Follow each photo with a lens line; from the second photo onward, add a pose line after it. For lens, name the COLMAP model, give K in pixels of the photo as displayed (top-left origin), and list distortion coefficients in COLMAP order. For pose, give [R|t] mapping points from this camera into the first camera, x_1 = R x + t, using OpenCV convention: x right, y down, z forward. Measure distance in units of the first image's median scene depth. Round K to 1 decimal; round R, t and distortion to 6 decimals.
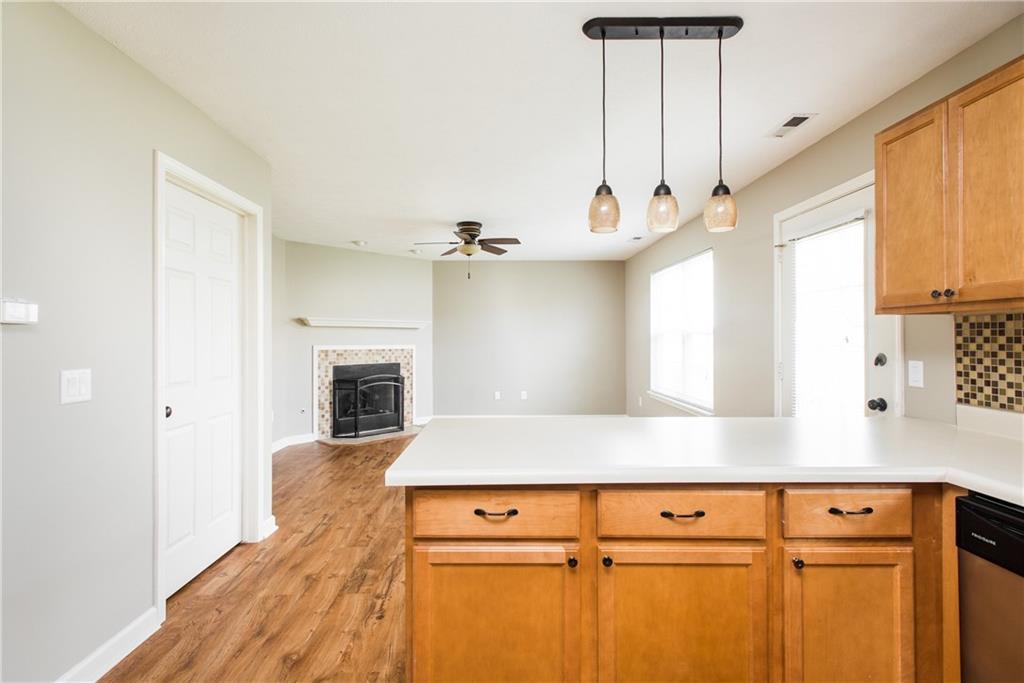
lens RADIAL K [[481.6, 0, 510.5], [0, 481.6, 333.6], [0, 0, 1]] dist [0.012503, -0.001290]
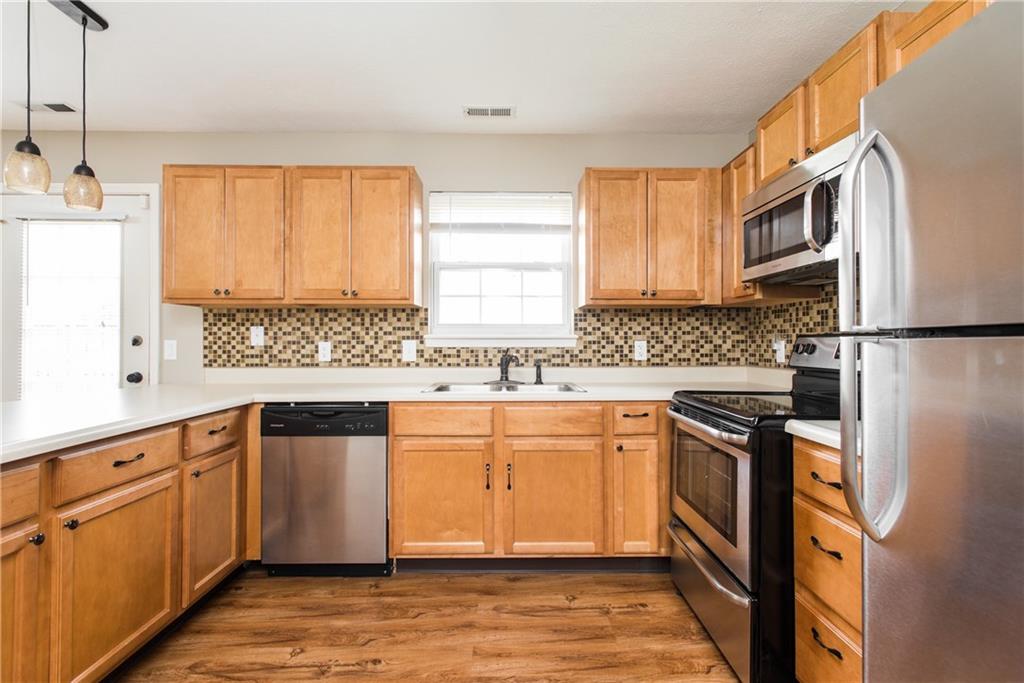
lens RADIAL K [[542.8, 0, 505.1], [0, 542.8, 345.8], [0, 0, 1]] dist [0.017432, 0.000415]
pose [[-0.001642, 0.006335, 0.999979, -0.760206], [-0.006920, 0.999956, -0.006346, 0.083901], [-0.999975, -0.006930, -0.001598, 0.090052]]
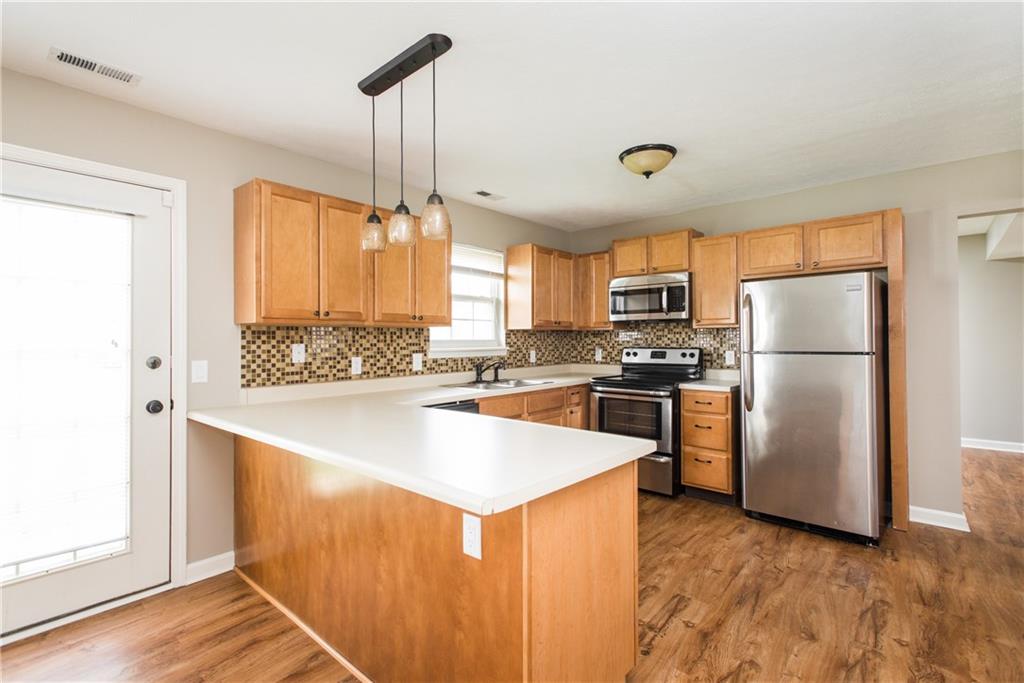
lens RADIAL K [[481.6, 0, 516.1], [0, 481.6, 335.3], [0, 0, 1]] dist [0.012503, -0.001290]
pose [[-0.752282, 0.013607, 0.658701, -0.592983], [0.003423, 0.999854, -0.016744, 0.018880], [-0.658832, -0.010342, -0.752219, 1.561373]]
